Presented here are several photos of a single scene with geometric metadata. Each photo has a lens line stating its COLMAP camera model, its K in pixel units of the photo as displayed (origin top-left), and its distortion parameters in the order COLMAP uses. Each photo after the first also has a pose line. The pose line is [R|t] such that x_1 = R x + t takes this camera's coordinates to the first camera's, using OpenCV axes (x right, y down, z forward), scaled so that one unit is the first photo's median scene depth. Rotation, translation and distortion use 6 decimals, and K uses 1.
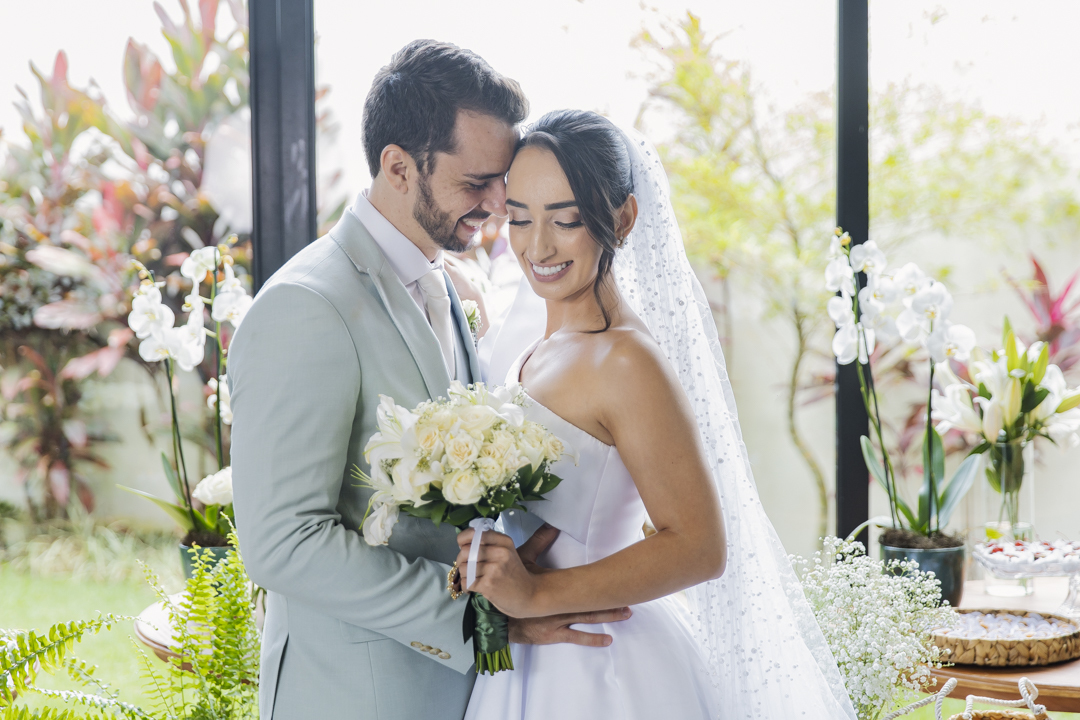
lens RADIAL K [[2075.9, 0, 539.7], [0, 2075.9, 333.6], [0, 0, 1]] dist [-0.023829, 0.291056]
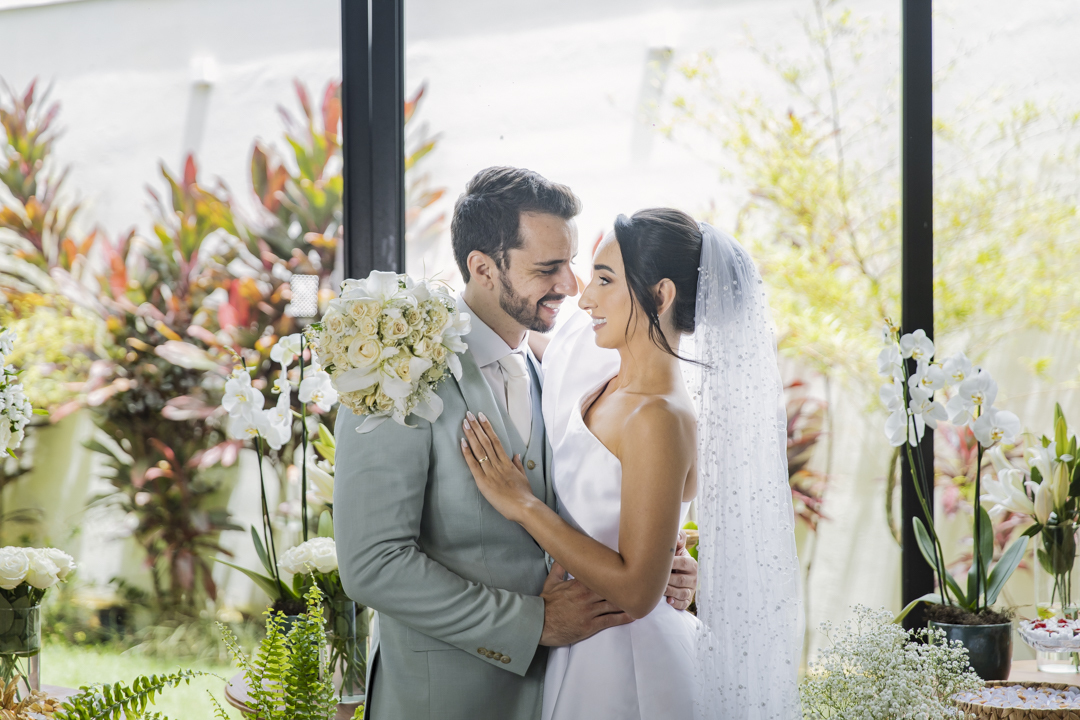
lens RADIAL K [[2075.9, 0, 539.7], [0, 2075.9, 333.6], [0, 0, 1]] dist [-0.023829, 0.291056]
pose [[0.997522, 0.002757, -0.070294, 0.031323], [-0.006293, 0.998723, -0.050133, 0.008439], [0.070066, 0.050451, 0.996266, -0.045625]]
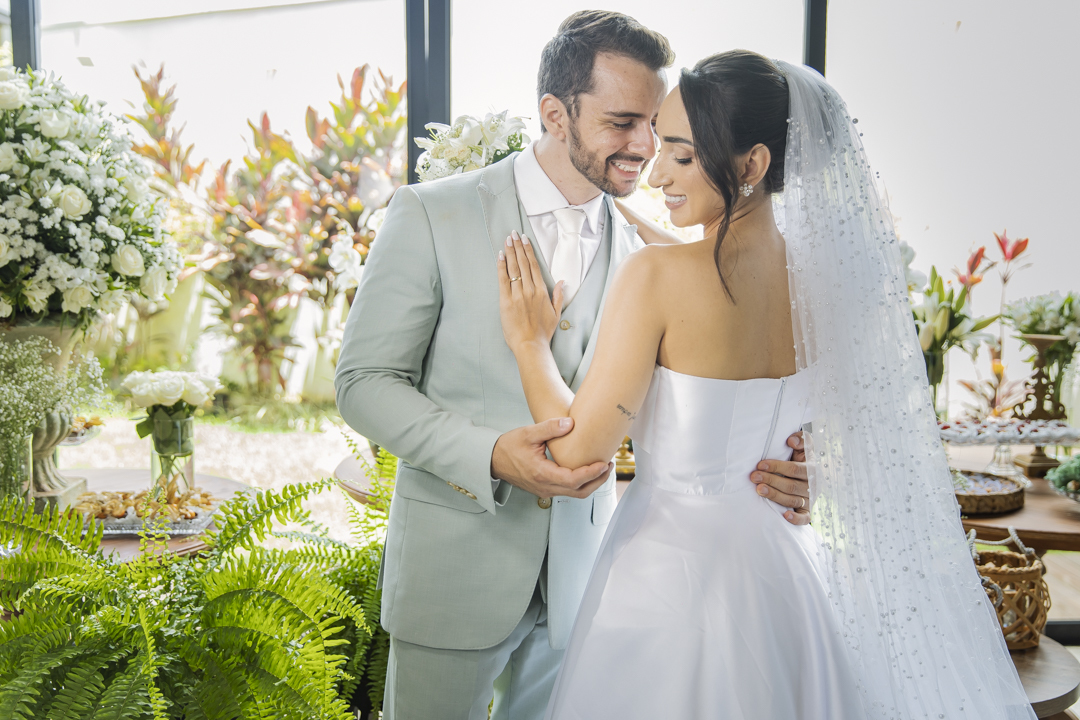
lens RADIAL K [[1090.9, 0, 542.5], [0, 1090.9, 335.2], [0, 0, 1]] dist [0.008370, 0.007624]
pose [[0.999554, 0.009622, 0.028273, -0.056231], [-0.010678, 0.999242, 0.037449, 0.011980], [-0.027891, -0.037734, 0.998899, 0.192001]]
